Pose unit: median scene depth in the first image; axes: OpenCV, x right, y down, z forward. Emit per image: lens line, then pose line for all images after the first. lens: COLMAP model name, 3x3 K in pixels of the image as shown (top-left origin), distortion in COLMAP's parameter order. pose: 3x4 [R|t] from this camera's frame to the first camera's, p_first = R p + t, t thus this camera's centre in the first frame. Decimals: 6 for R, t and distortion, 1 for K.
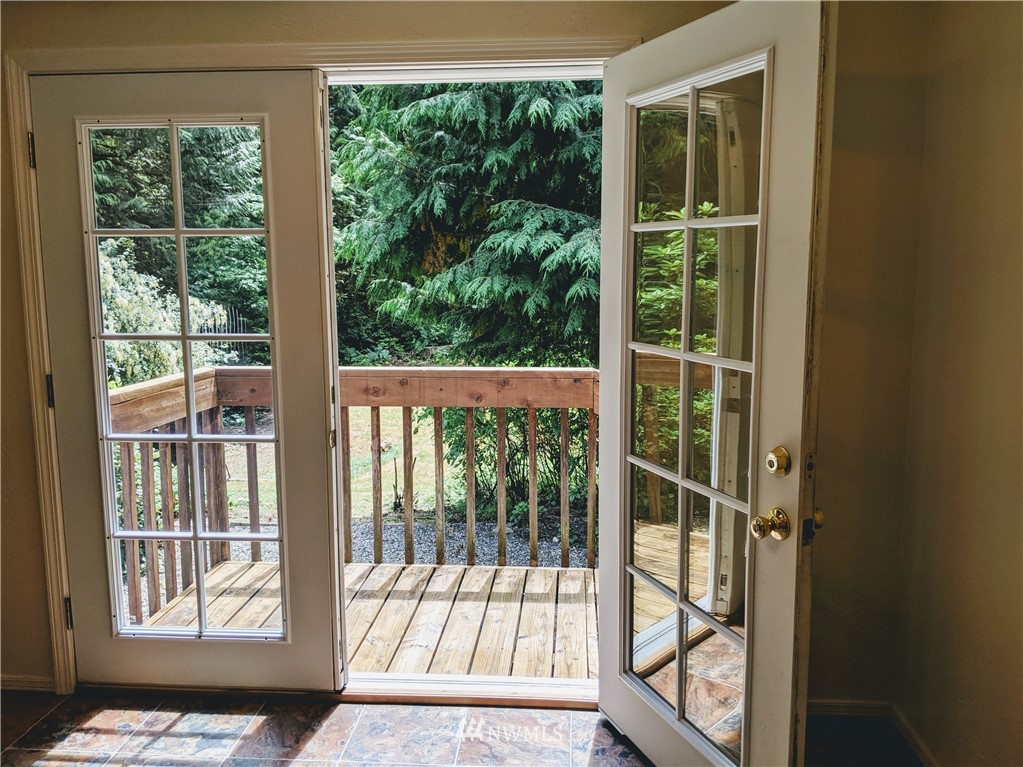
lens RADIAL K [[834.5, 0, 511.5], [0, 834.5, 383.5], [0, 0, 1]] dist [0.129565, -0.240187]
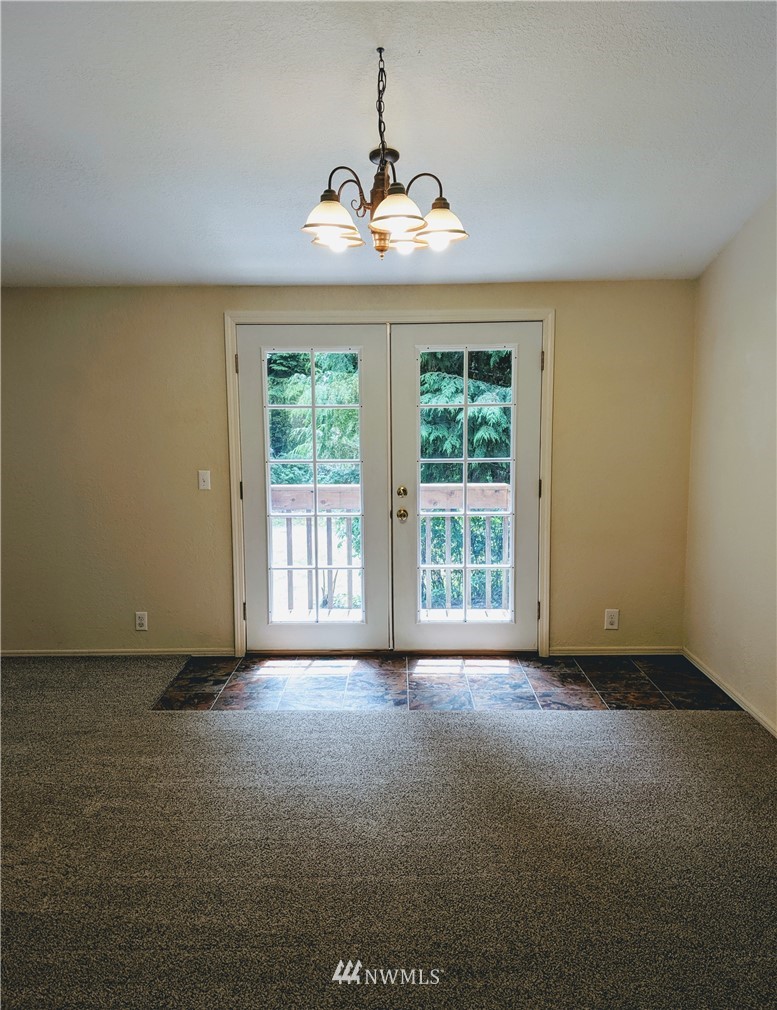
lens RADIAL K [[834.4, 0, 388.5], [0, 834.4, 505.0], [0, 0, 1]] dist [0.049514, -0.000590]
pose [[0.998977, -0.009941, 0.044119, -0.150178], [0.011147, 0.999568, -0.027178, 0.048013], [-0.043830, 0.027642, 0.998657, -0.441696]]
